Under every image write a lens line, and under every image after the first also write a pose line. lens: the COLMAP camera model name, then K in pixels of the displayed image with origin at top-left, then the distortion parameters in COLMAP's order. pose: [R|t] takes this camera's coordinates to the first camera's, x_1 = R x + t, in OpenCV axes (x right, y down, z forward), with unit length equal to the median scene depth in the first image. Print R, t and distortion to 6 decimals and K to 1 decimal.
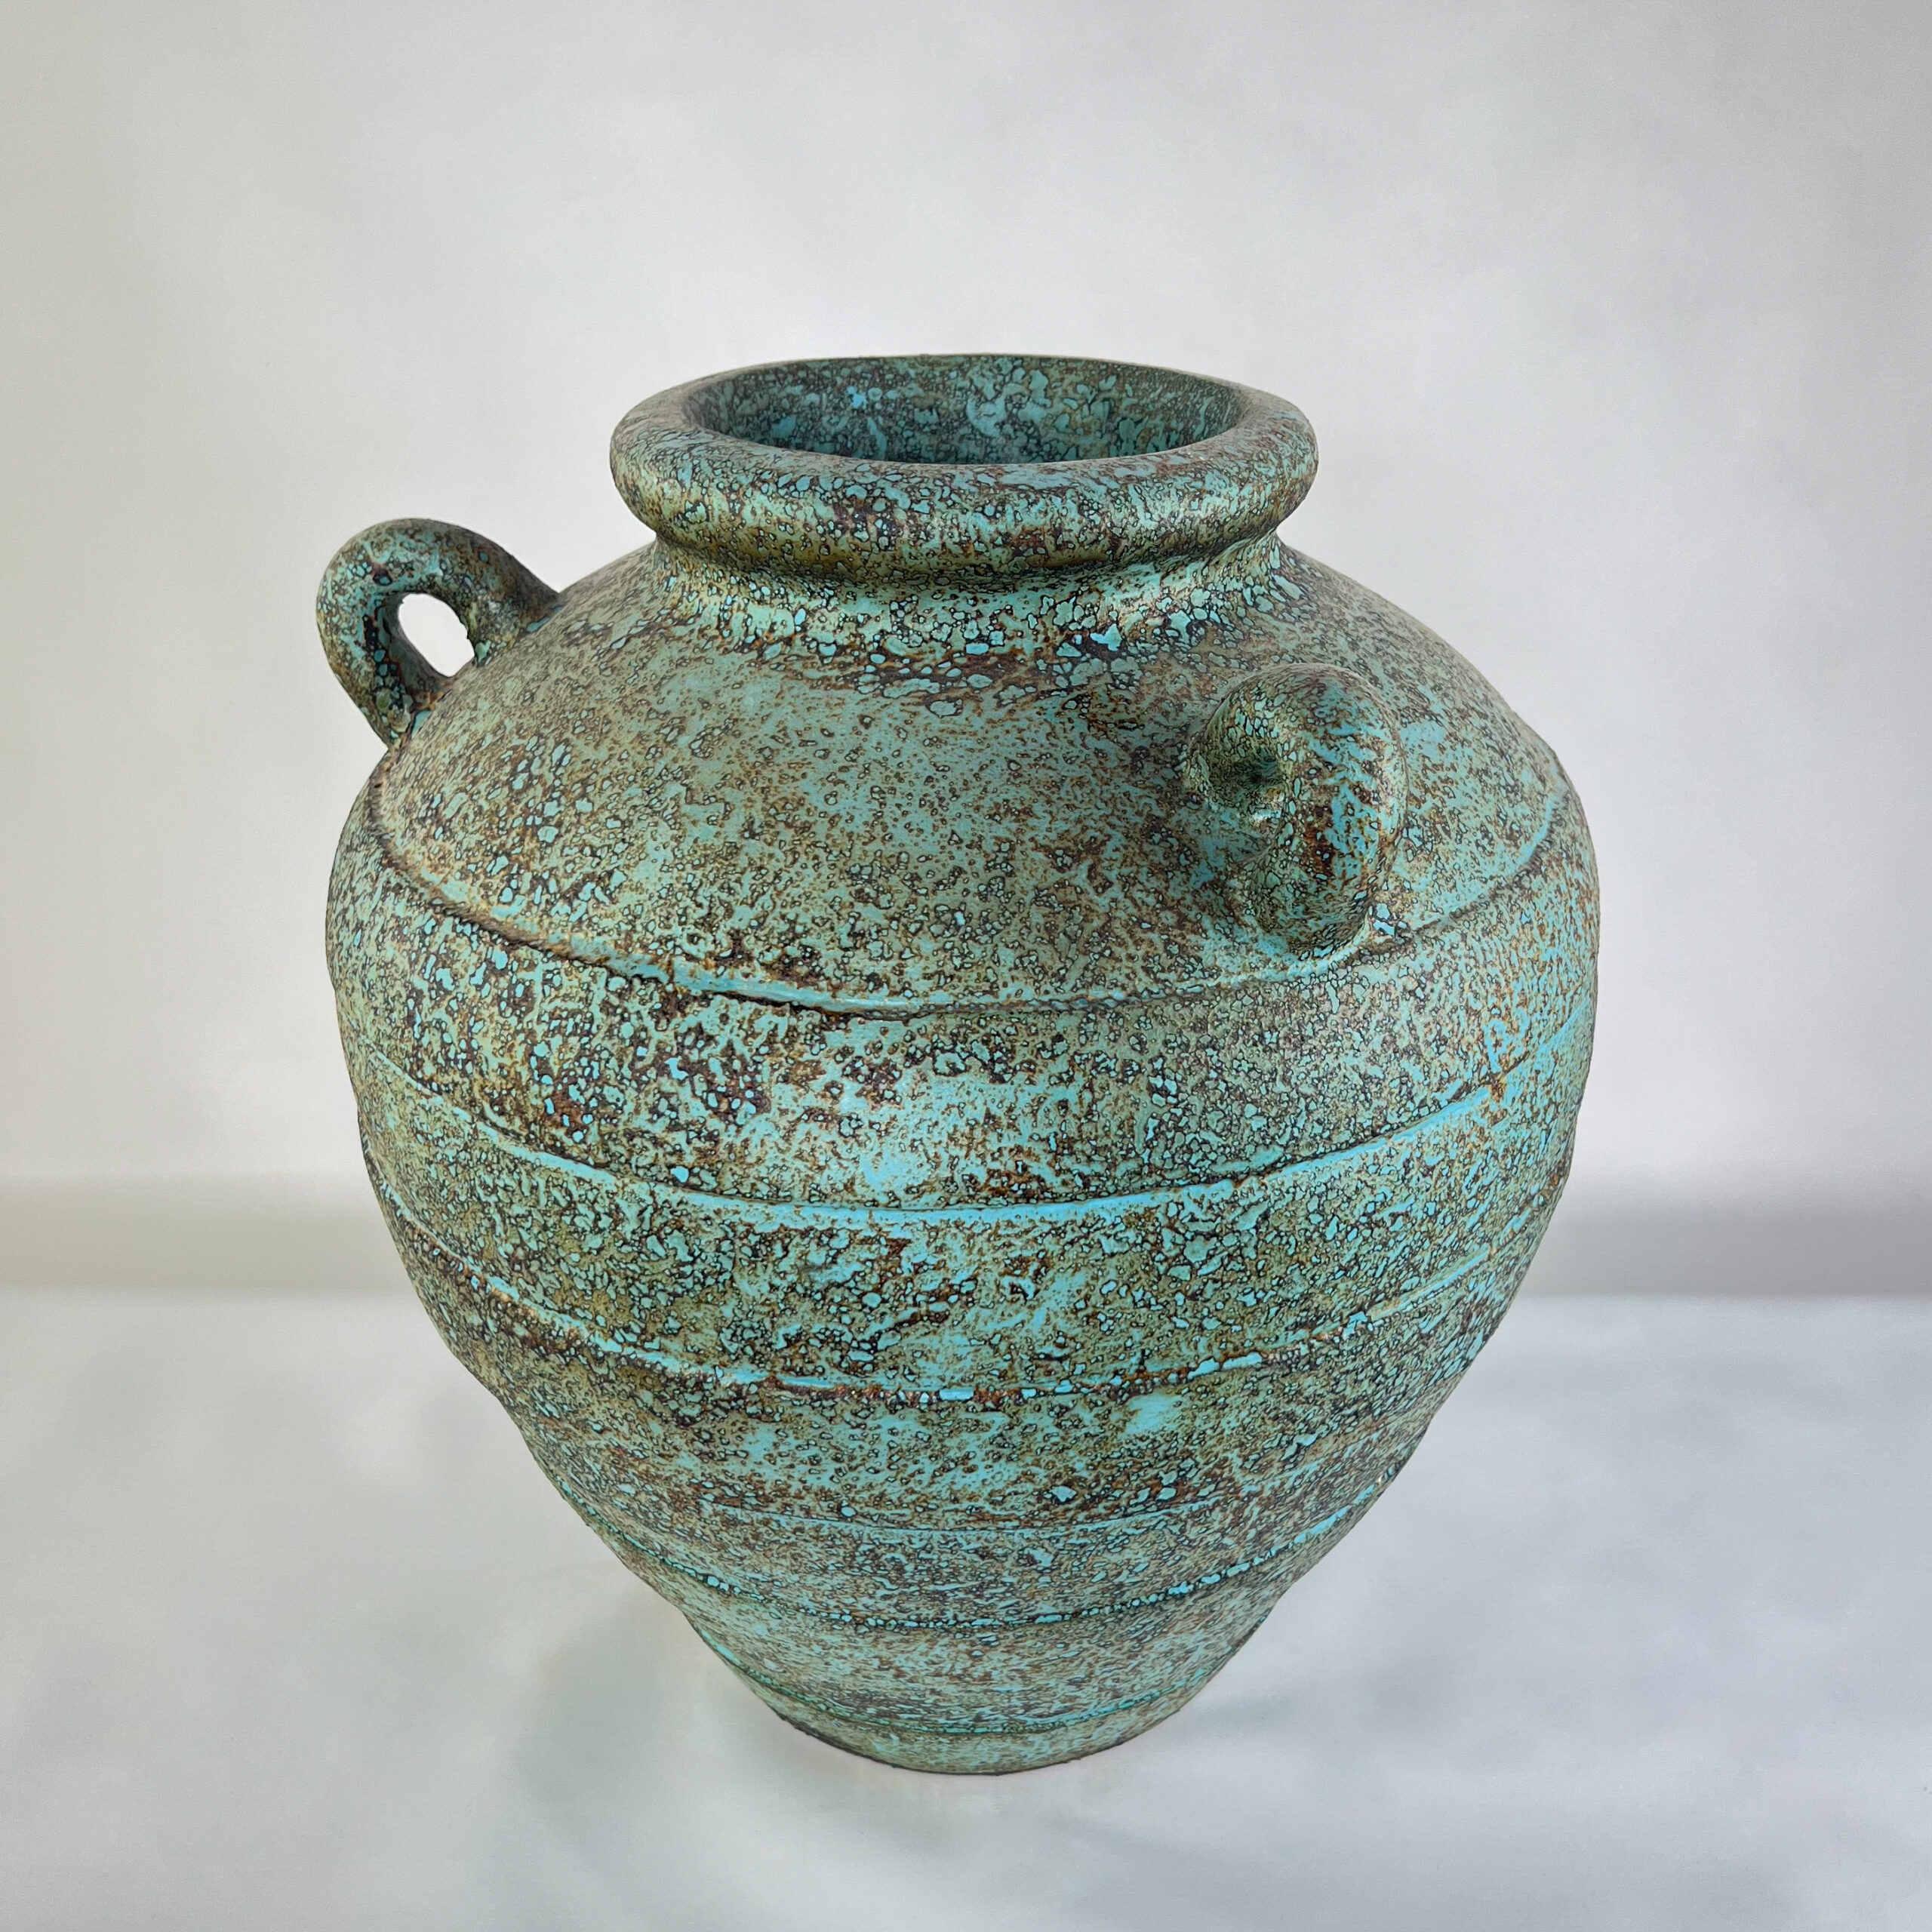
lens RADIAL K [[2103.3, 0, 990.4], [0, 2103.3, 1064.9], [0, 0, 1]] dist [0.196840, -0.944764]
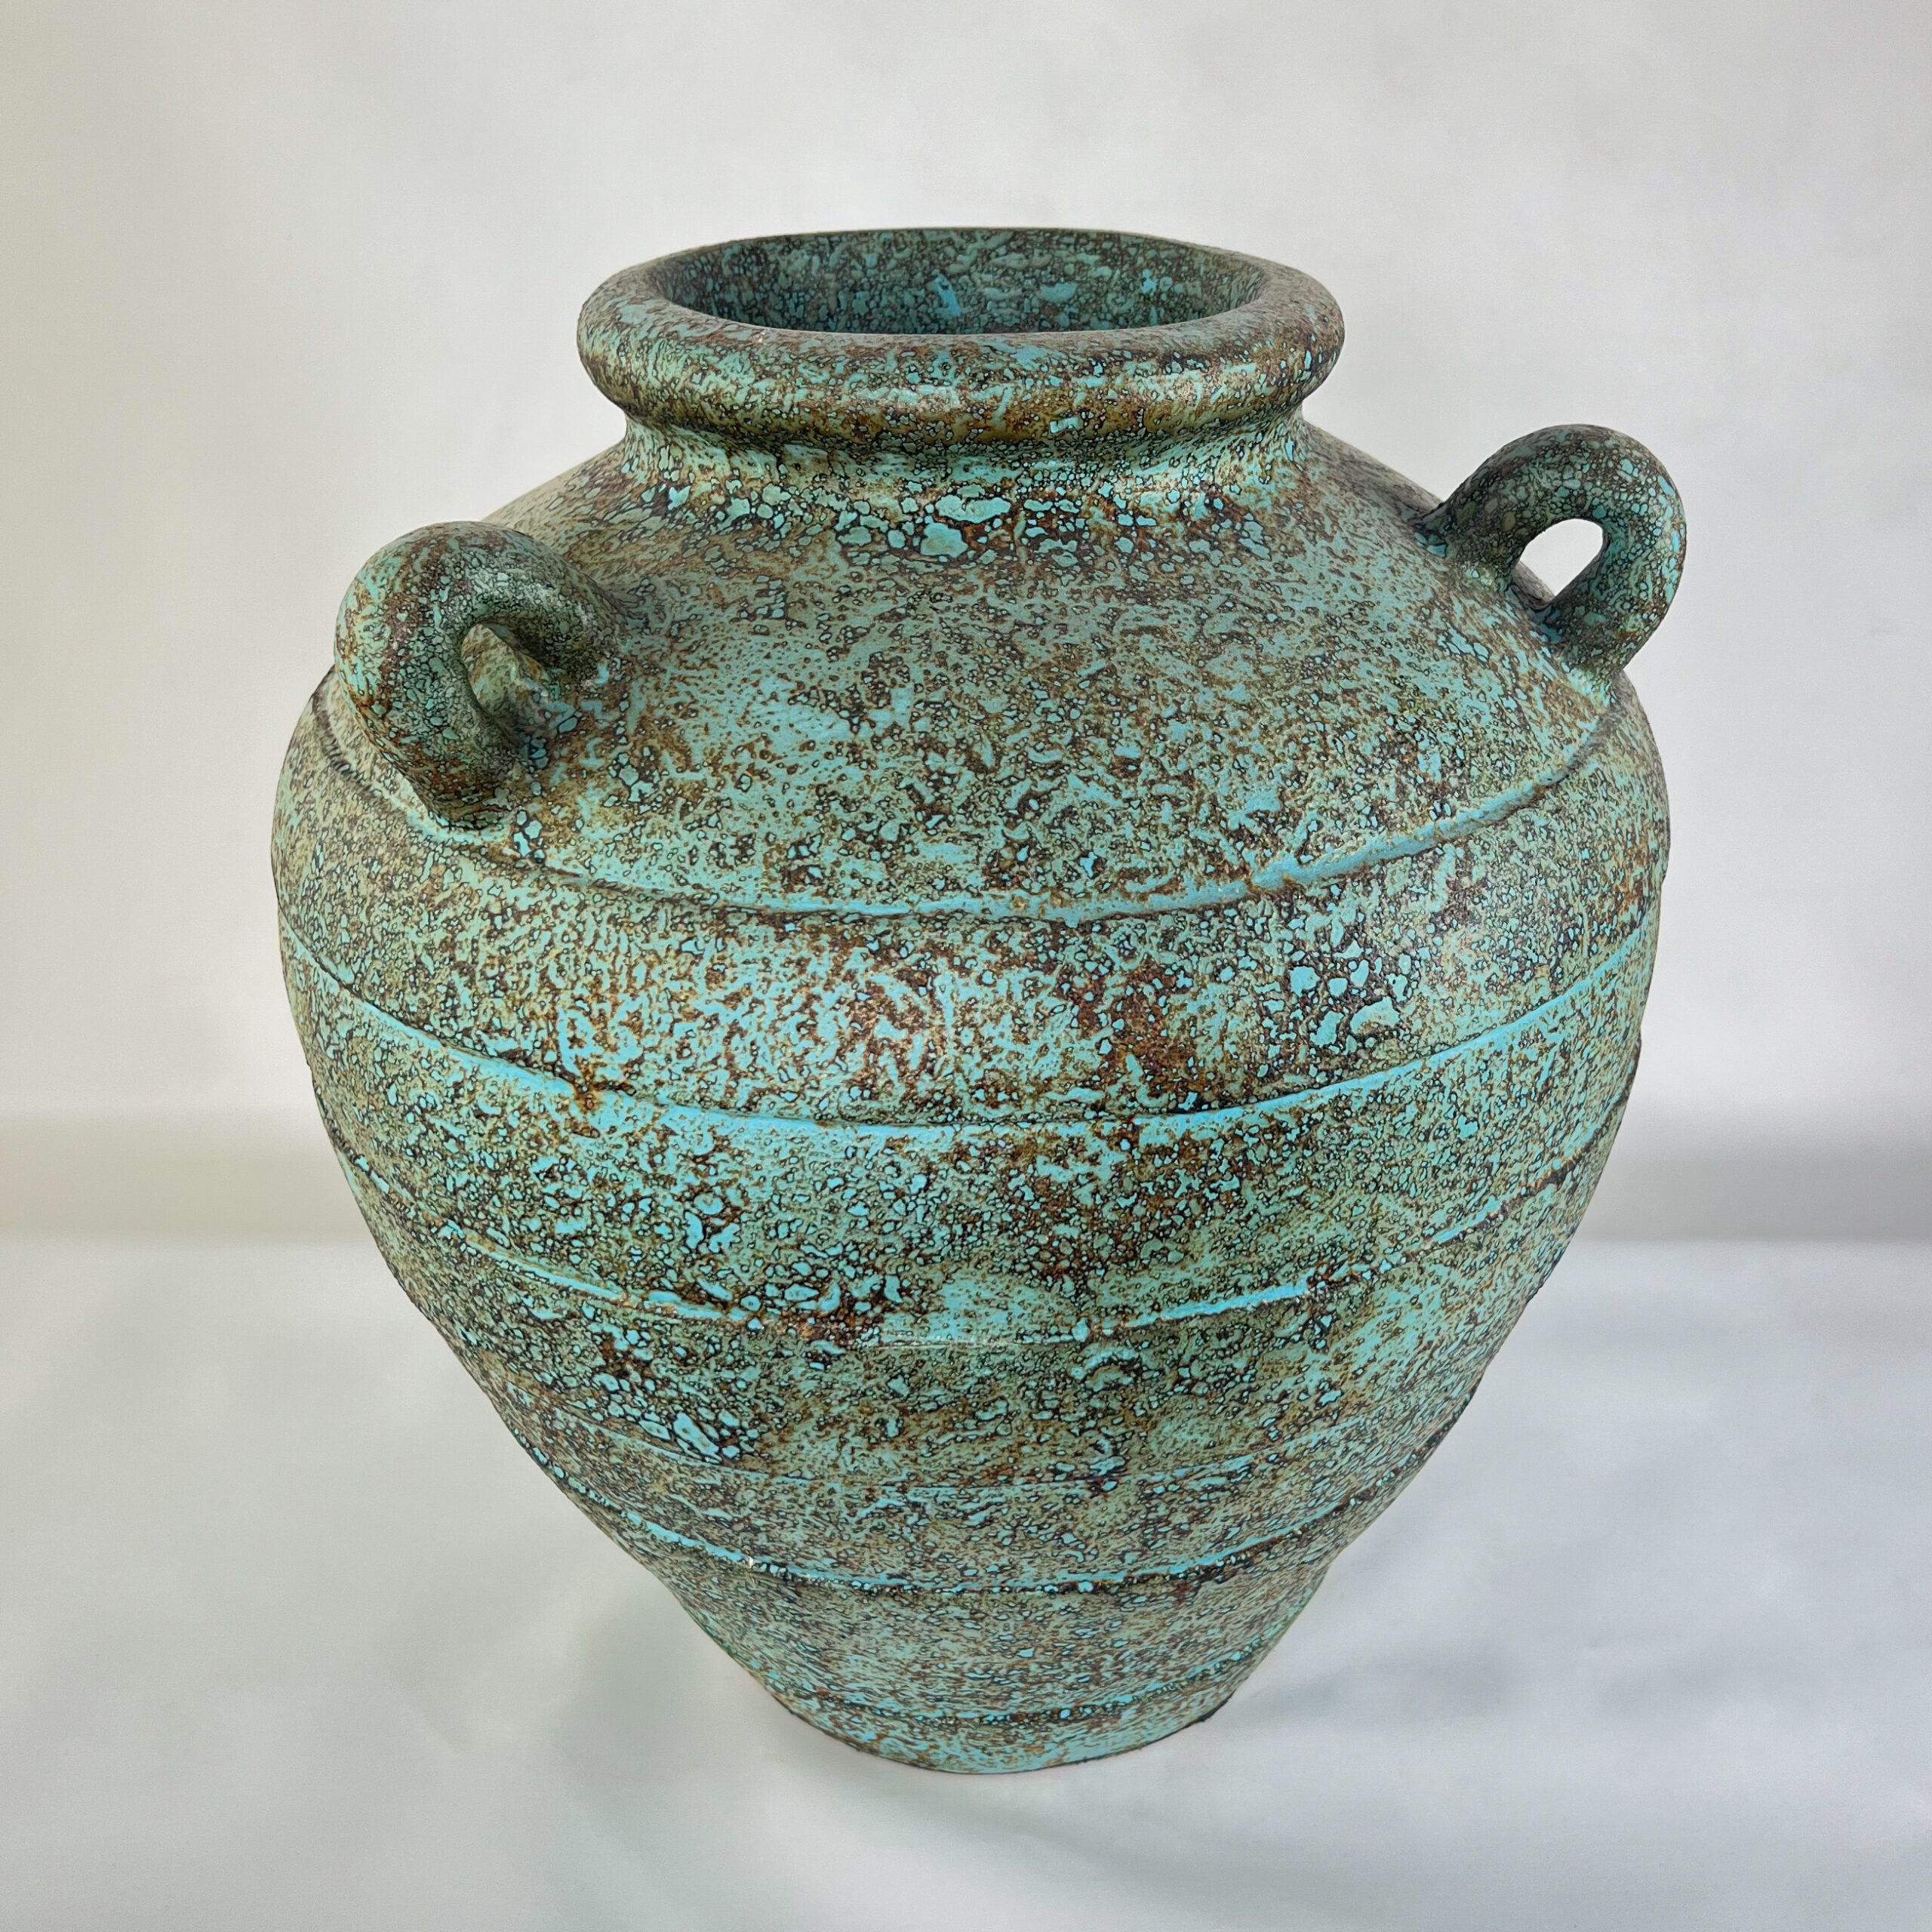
lens RADIAL K [[2225.9, 0, 1108.4], [0, 2225.9, 976.5], [0, 0, 1]] dist [0.178936, -0.839123]
pose [[0.330035, 0.427343, -0.841698, 1.118399], [-0.446559, 0.856256, 0.259636, -0.383583], [0.831662, 0.290179, 0.473428, 0.778054]]
